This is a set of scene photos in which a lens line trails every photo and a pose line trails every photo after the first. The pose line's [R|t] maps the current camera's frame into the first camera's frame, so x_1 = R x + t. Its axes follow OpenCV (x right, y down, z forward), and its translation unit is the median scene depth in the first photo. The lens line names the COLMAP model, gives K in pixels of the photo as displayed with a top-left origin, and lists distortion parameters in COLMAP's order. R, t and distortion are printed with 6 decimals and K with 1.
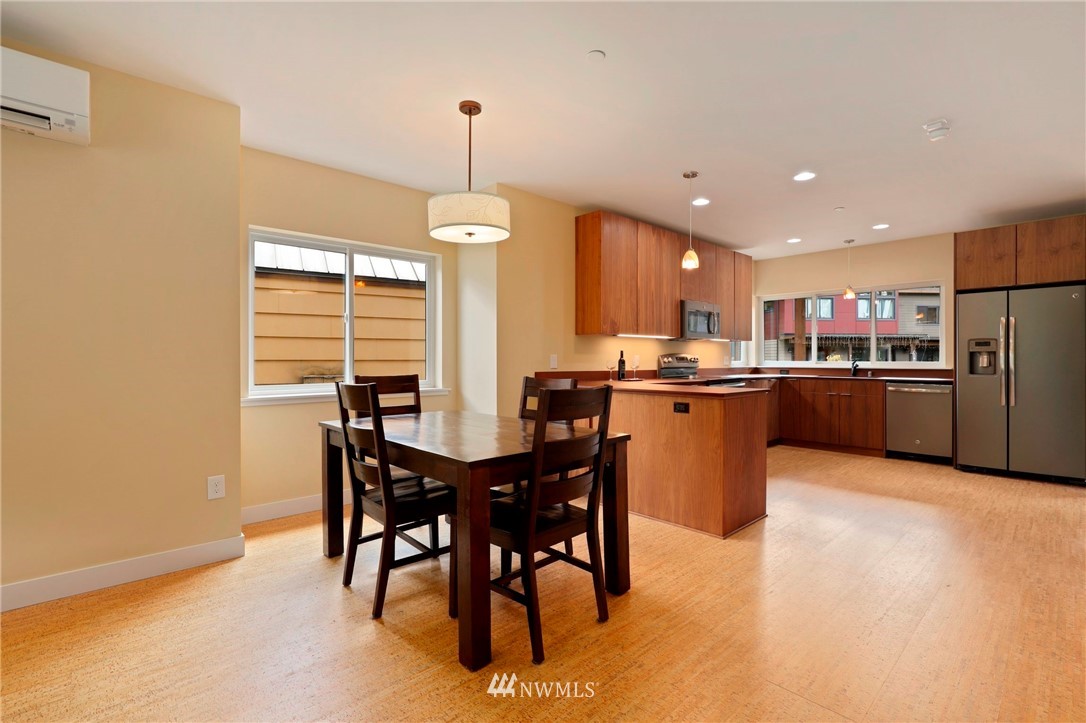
lens RADIAL K [[497.7, 0, 555.8], [0, 497.7, 359.7], [0, 0, 1]] dist [-0.020331, 0.005505]
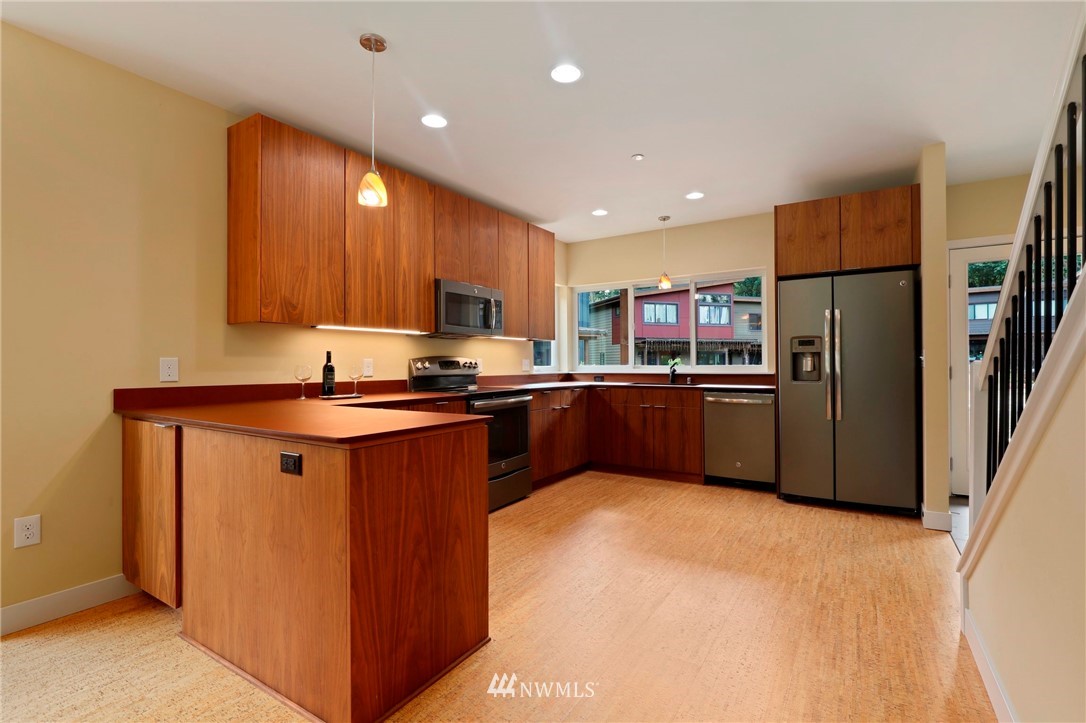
lens RADIAL K [[497.7, 0, 555.8], [0, 497.7, 360.2], [0, 0, 1]] dist [-0.020331, 0.005505]
pose [[0.967077, -0.003927, 0.254455, 0.254045], [0.006060, 0.999953, -0.007600, -0.000251], [-0.254414, 0.008892, 0.967055, 0.306571]]
